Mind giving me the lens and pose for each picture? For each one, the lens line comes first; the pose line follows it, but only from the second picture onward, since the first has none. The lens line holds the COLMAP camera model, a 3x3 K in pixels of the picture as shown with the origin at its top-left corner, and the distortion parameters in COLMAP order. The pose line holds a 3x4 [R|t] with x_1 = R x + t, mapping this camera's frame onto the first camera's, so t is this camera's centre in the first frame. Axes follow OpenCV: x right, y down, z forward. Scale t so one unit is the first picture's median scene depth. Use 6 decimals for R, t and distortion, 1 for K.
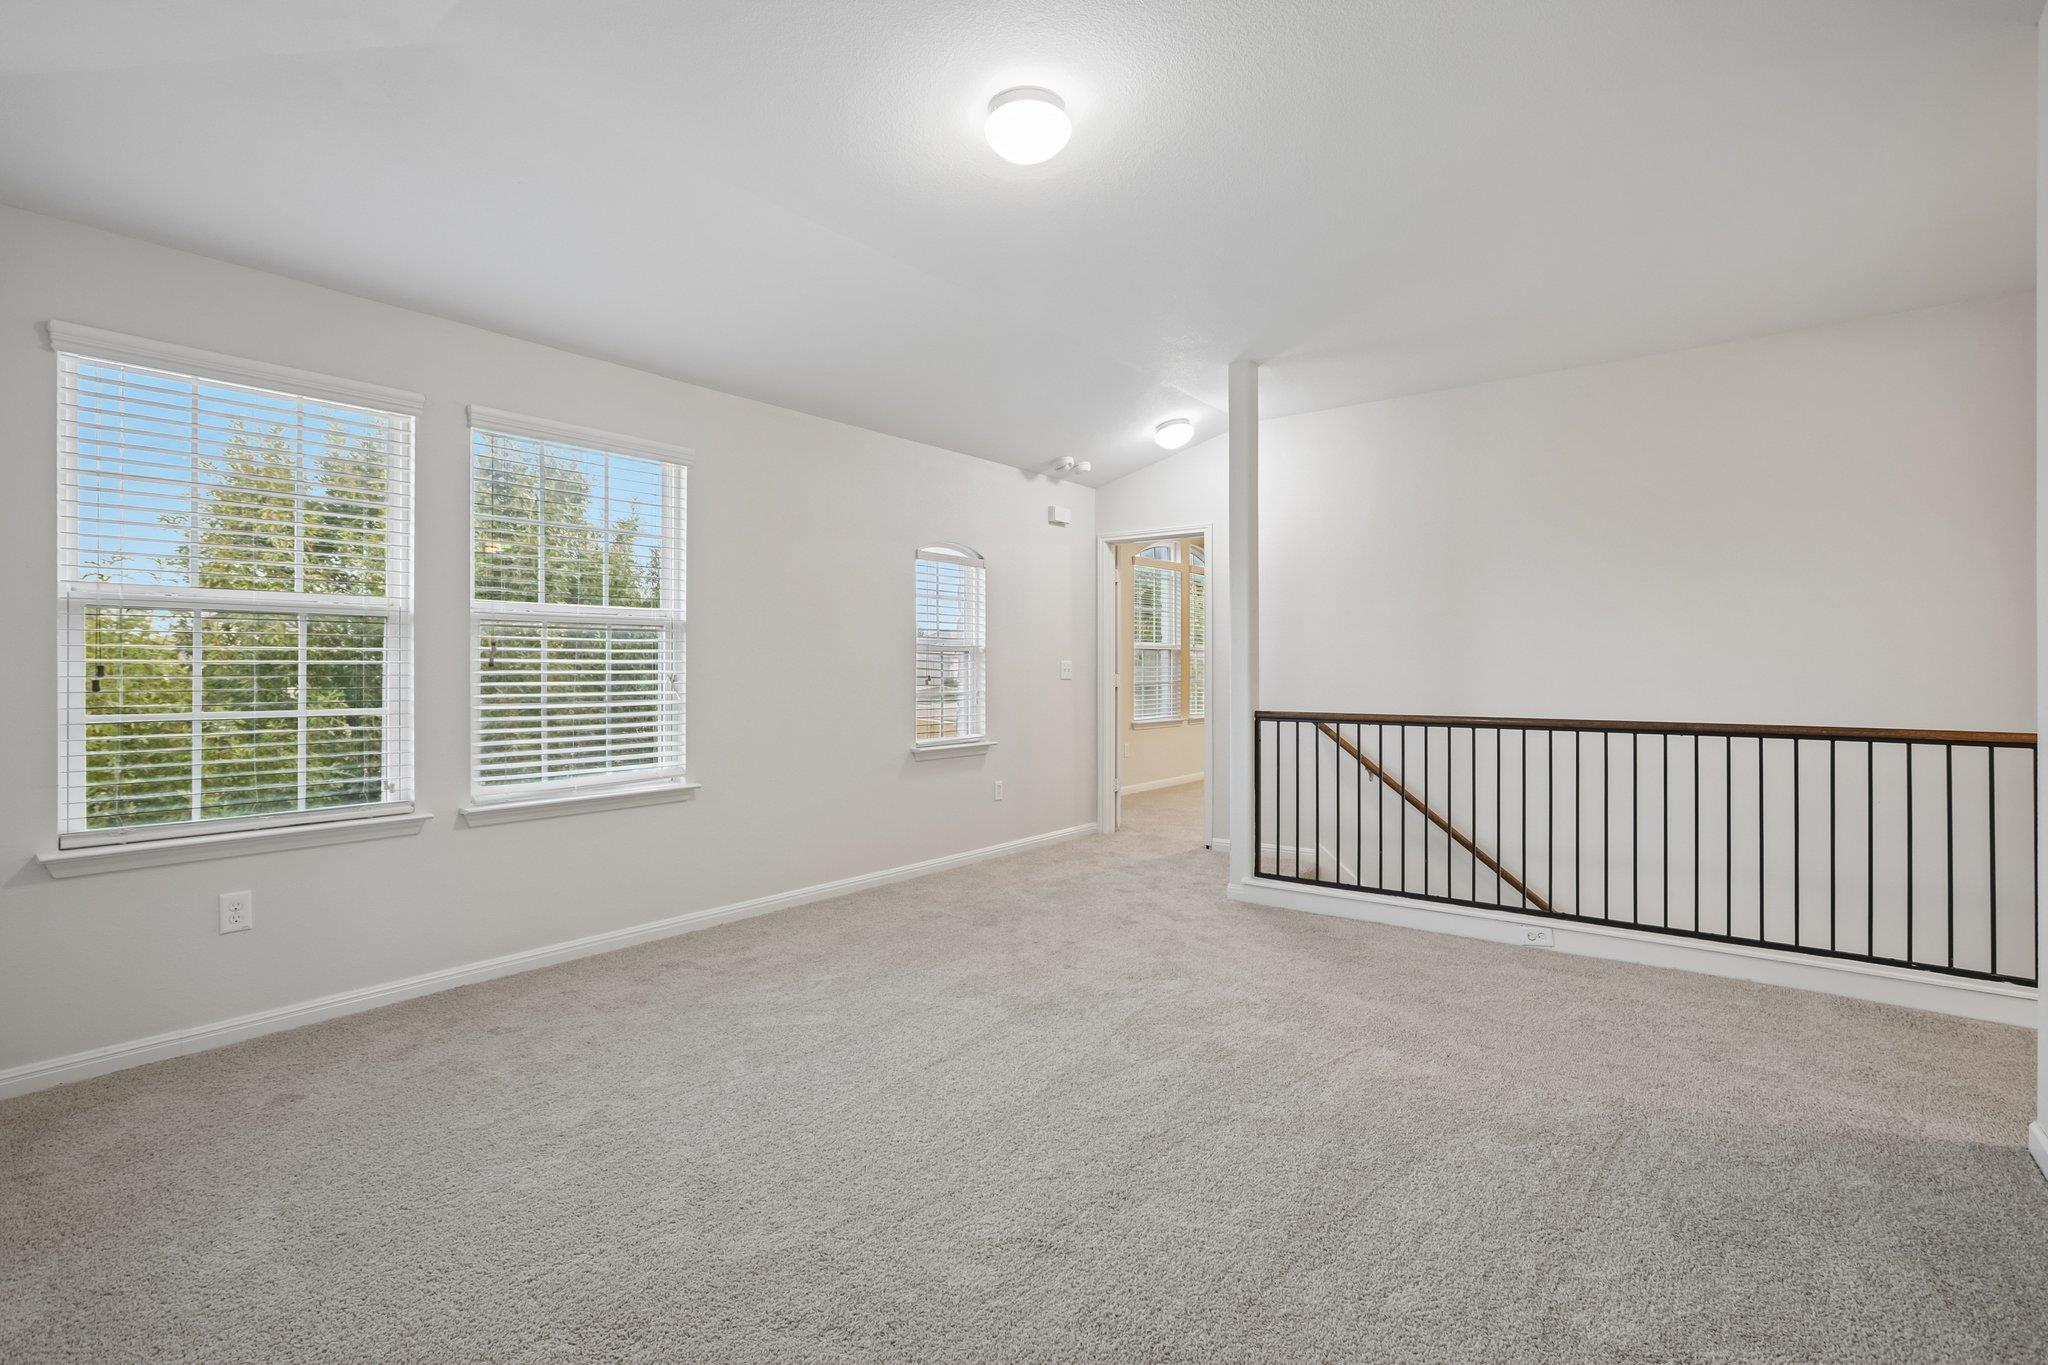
lens RADIAL K [[920.8, 0, 1040.3], [0, 920.8, 676.1], [0, 0, 1]] dist [-0.033876, 0.016801]
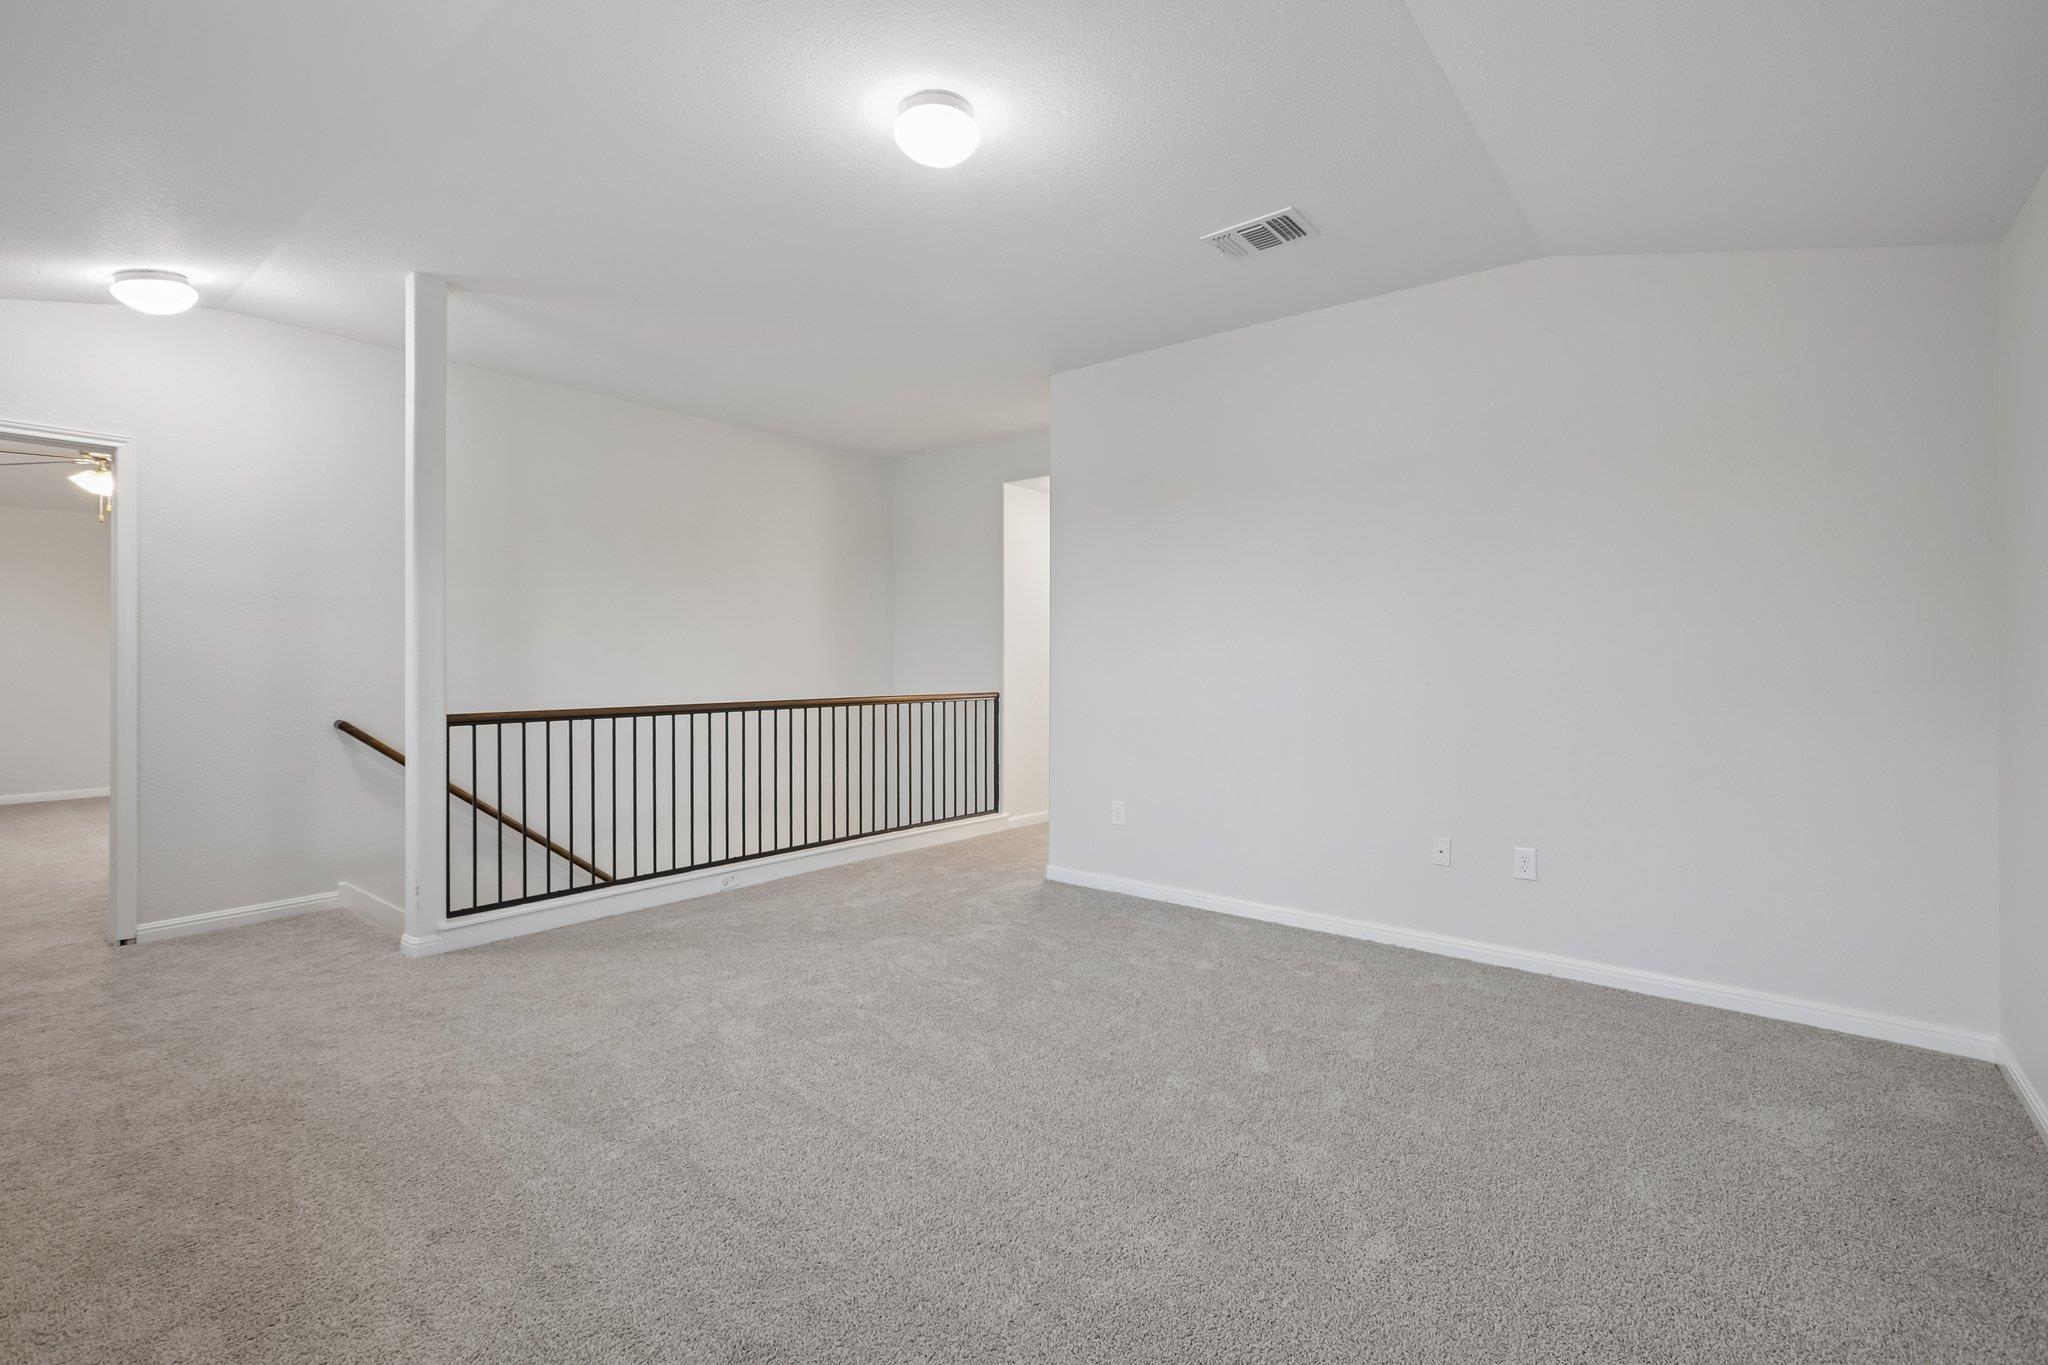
lens RADIAL K [[920.8, 0, 1040.3], [0, 920.8, 676.1], [0, 0, 1]] dist [-0.033876, 0.016801]
pose [[0.033572, -0.015711, 0.999313, -0.539161], [0.015304, 0.999767, 0.015204, 0.000971], [-0.999319, 0.014783, 0.033805, 0.453333]]
